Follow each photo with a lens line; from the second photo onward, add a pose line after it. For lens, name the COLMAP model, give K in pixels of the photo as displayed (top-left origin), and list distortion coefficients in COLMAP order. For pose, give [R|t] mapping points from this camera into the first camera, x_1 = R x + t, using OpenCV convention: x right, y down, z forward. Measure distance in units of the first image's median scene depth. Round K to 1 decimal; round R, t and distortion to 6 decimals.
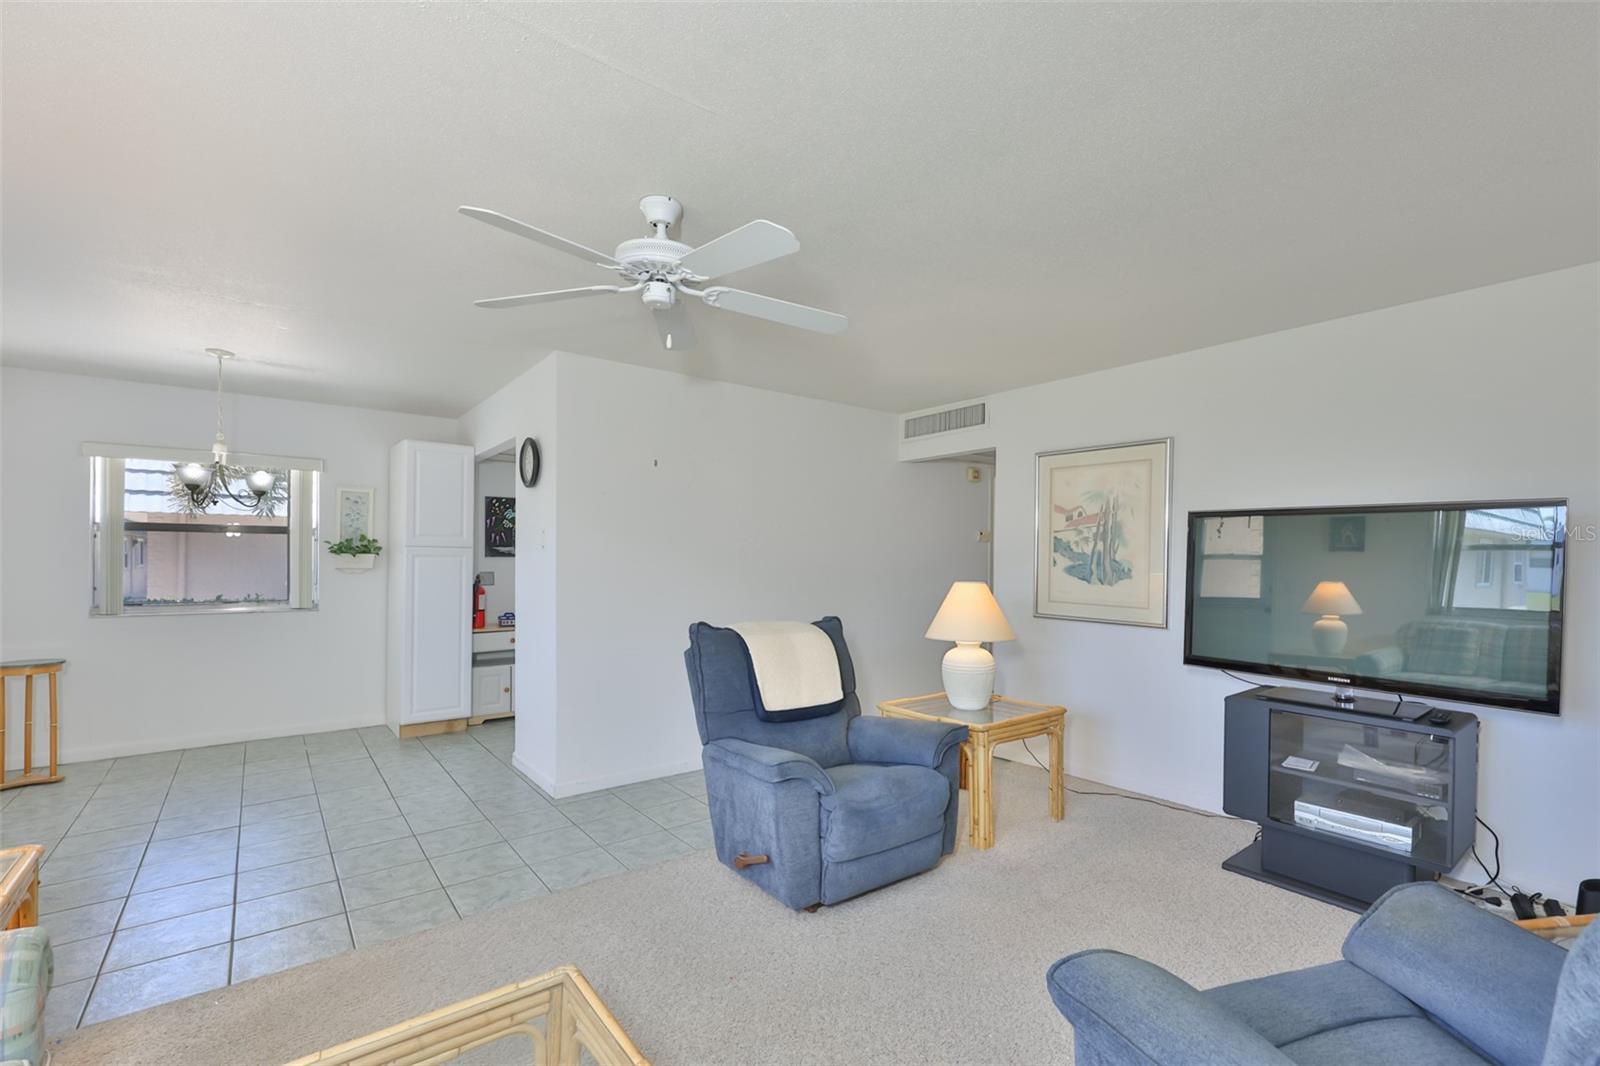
lens RADIAL K [[708.7, 0, 836.9], [0, 708.7, 560.3], [0, 0, 1]] dist [-0.002245, -0.000035]
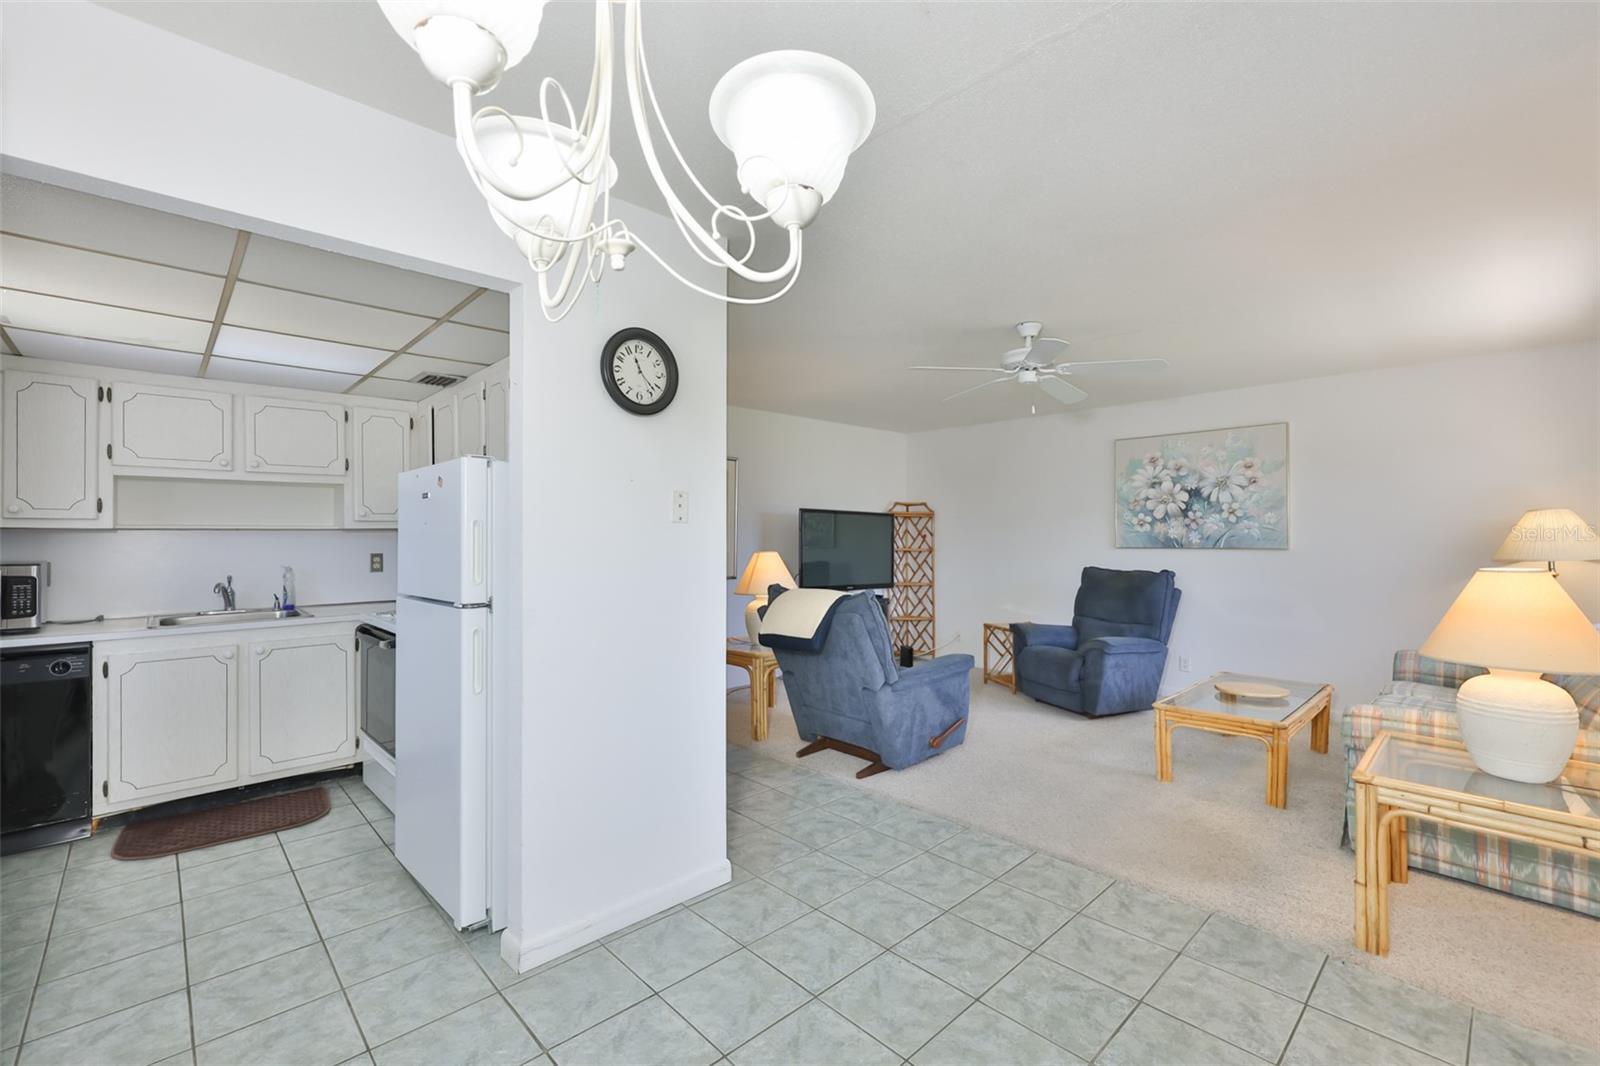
lens RADIAL K [[687.2, 0, 800.0], [0, 687.2, 533.0], [0, 0, 1]] dist [-0.001118, -0.000139]
pose [[-0.083249, -0.000753, 0.996529, -0.980122], [0.002195, 0.999997, 0.000939, -0.006233], [-0.996526, 0.002266, -0.083247, 0.896596]]
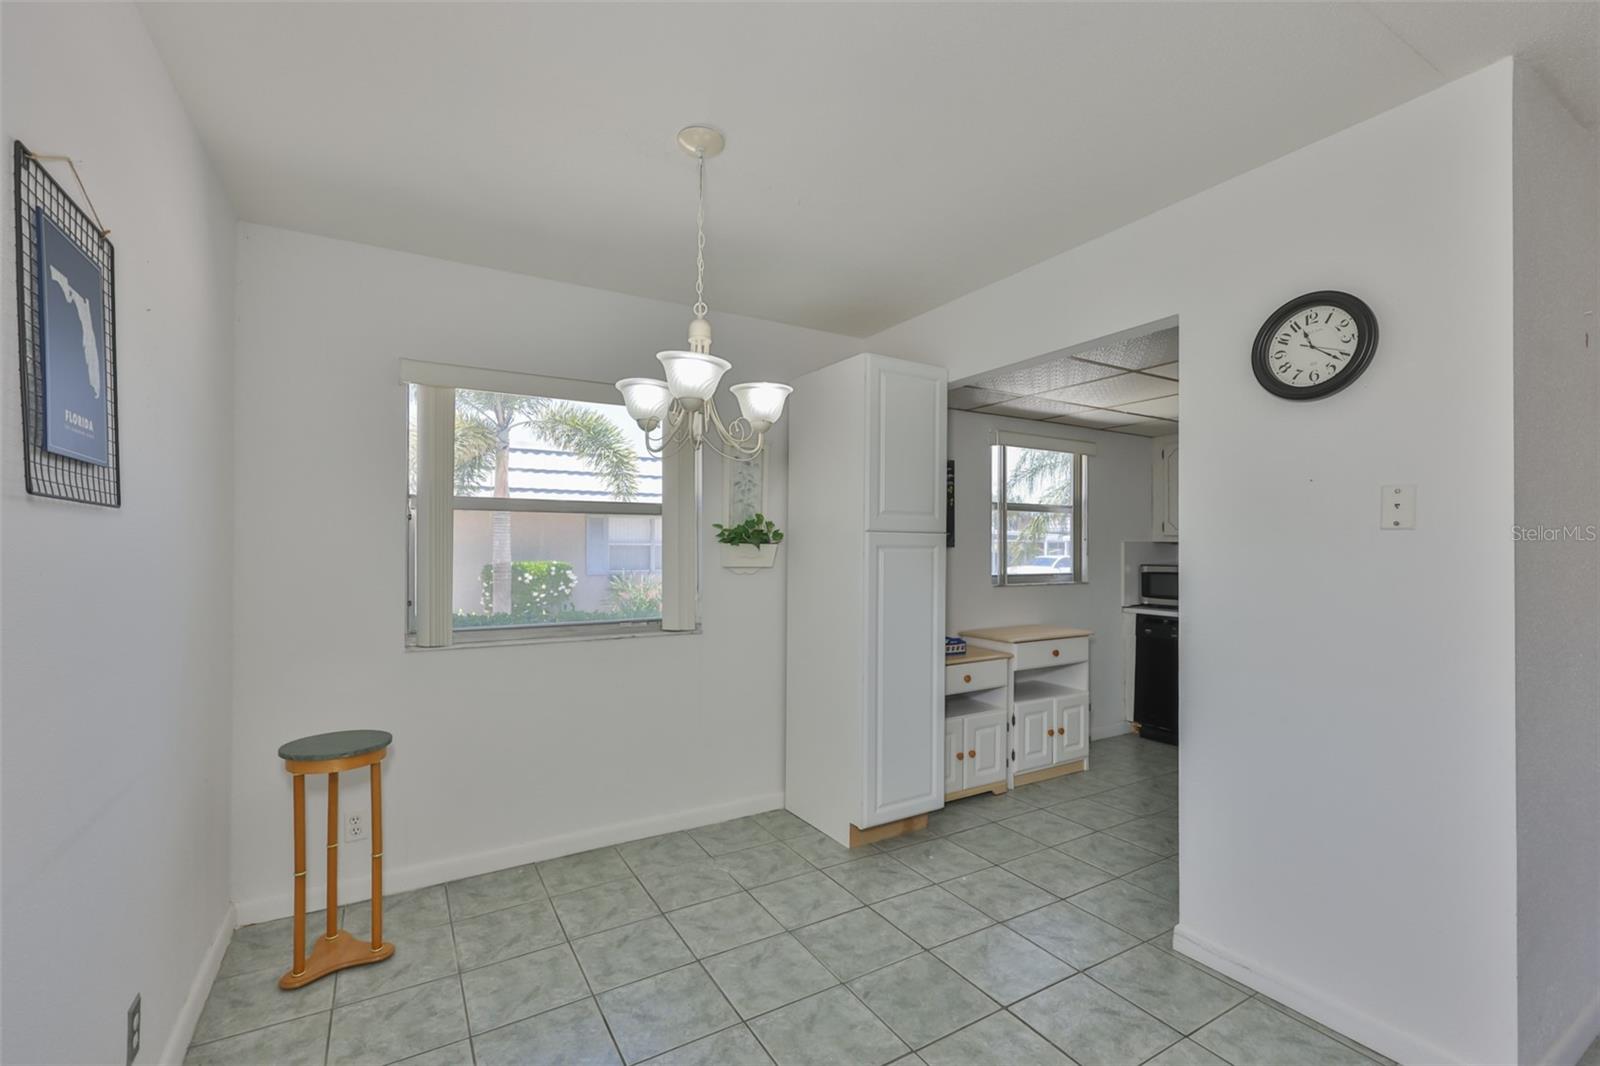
lens RADIAL K [[662.6, 0, 816.2], [0, 662.6, 542.6], [0, 0, 1]] dist [-0.000470, -0.000009]
pose [[0.994243, -0.007262, -0.106902, -0.696927], [0.006036, 0.999912, -0.011790, -0.003606], [0.106978, 0.011076, 0.994200, 0.512608]]
